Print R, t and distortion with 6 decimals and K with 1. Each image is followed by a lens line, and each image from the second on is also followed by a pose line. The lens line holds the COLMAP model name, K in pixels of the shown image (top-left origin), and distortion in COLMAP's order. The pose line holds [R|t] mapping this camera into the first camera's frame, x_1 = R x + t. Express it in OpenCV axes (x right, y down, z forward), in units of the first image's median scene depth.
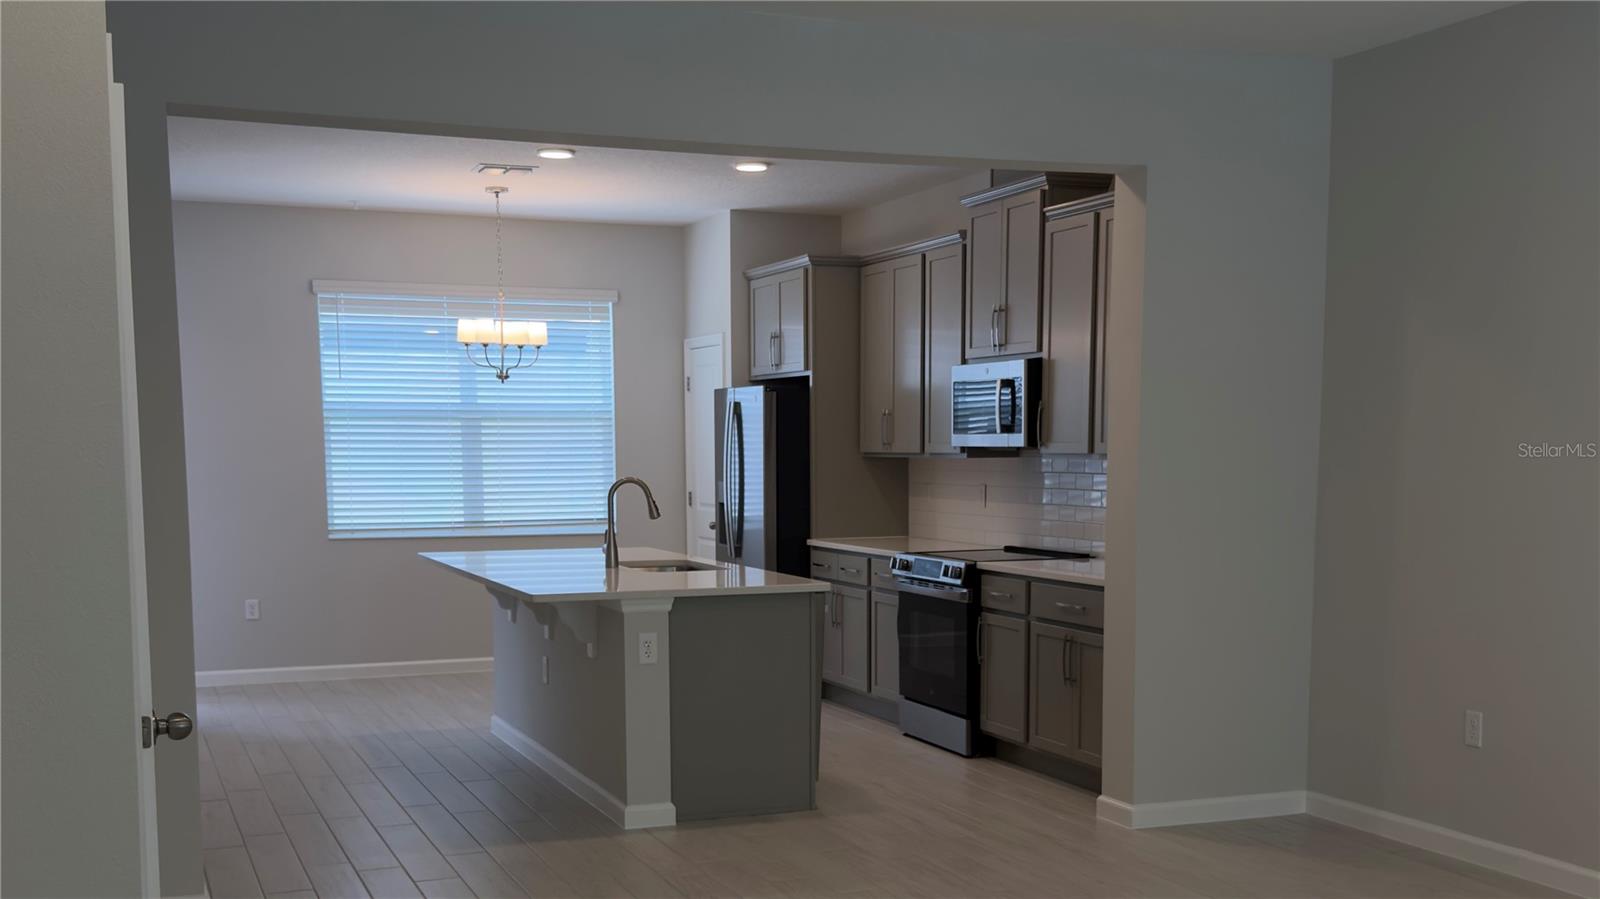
lens RADIAL K [[1746.5, 0, 800.0], [0, 1746.5, 449.5], [0, 0, 1]] dist [0.012156, -0.020554]
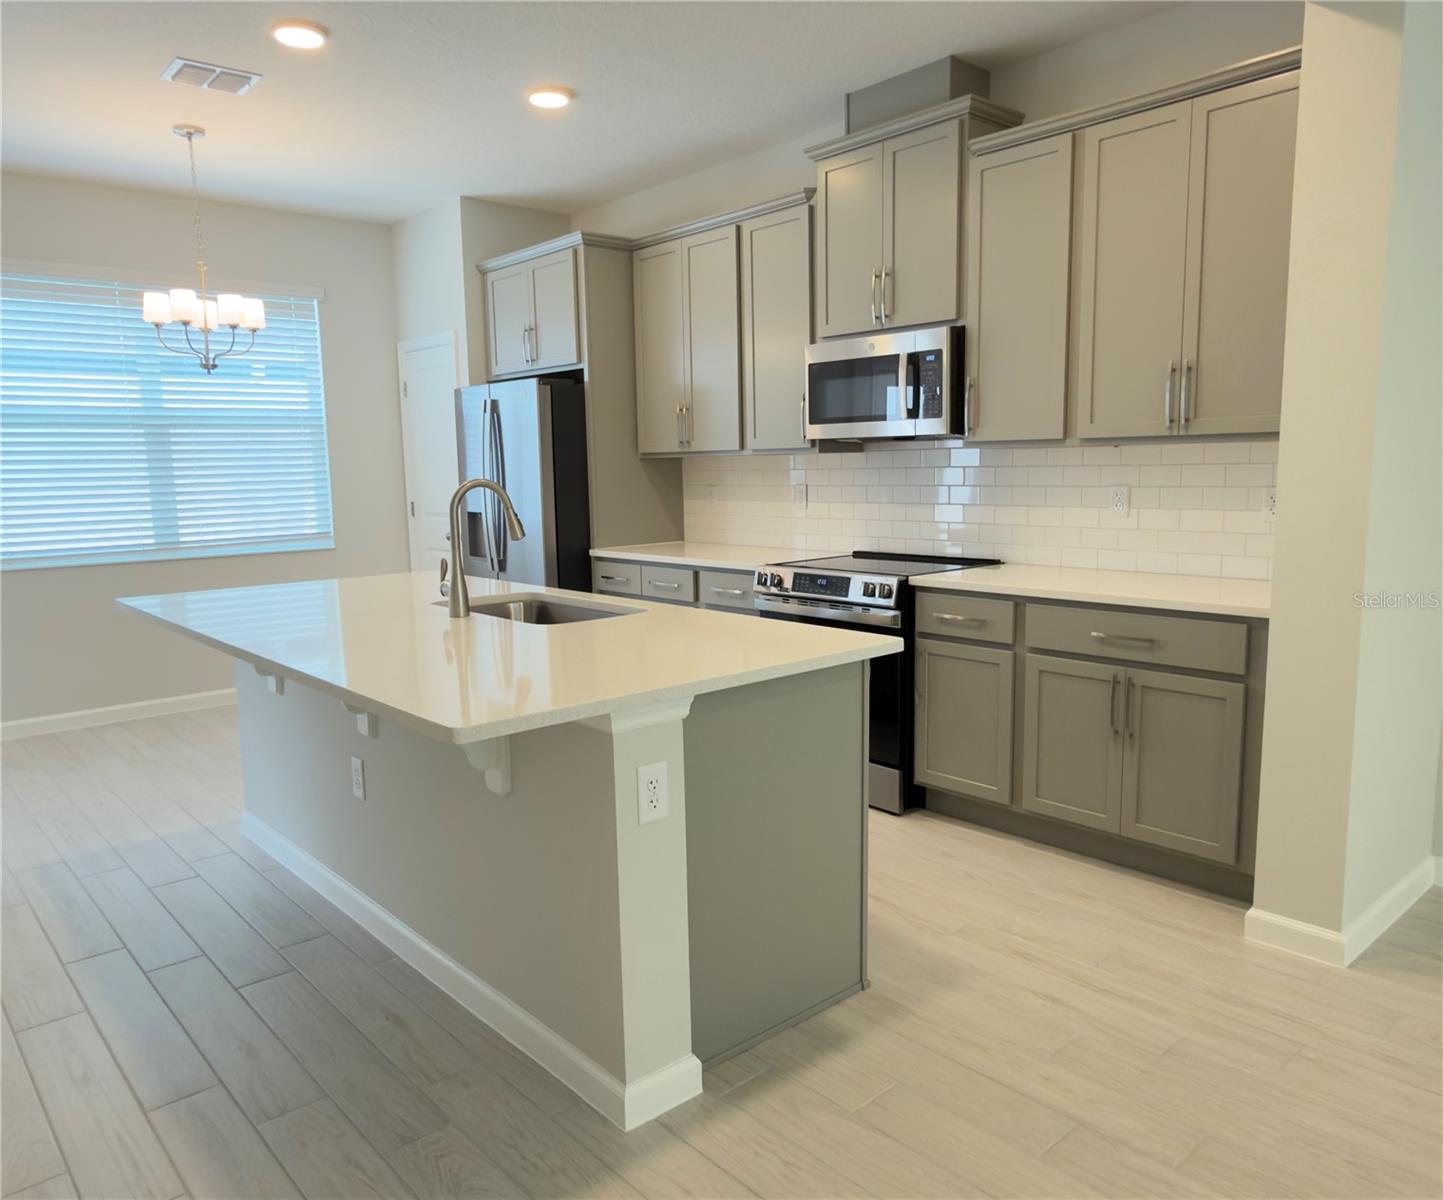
lens RADIAL K [[1053.9, 0, 719.5], [0, 1053.9, 534.6], [0, 0, 1]] dist [0.000403, -0.036374]
pose [[0.941143, -0.038456, 0.335815, -0.132797], [0.018074, 0.997811, 0.063612, 0.011345], [-0.337526, -0.053799, 0.939778, 0.530538]]
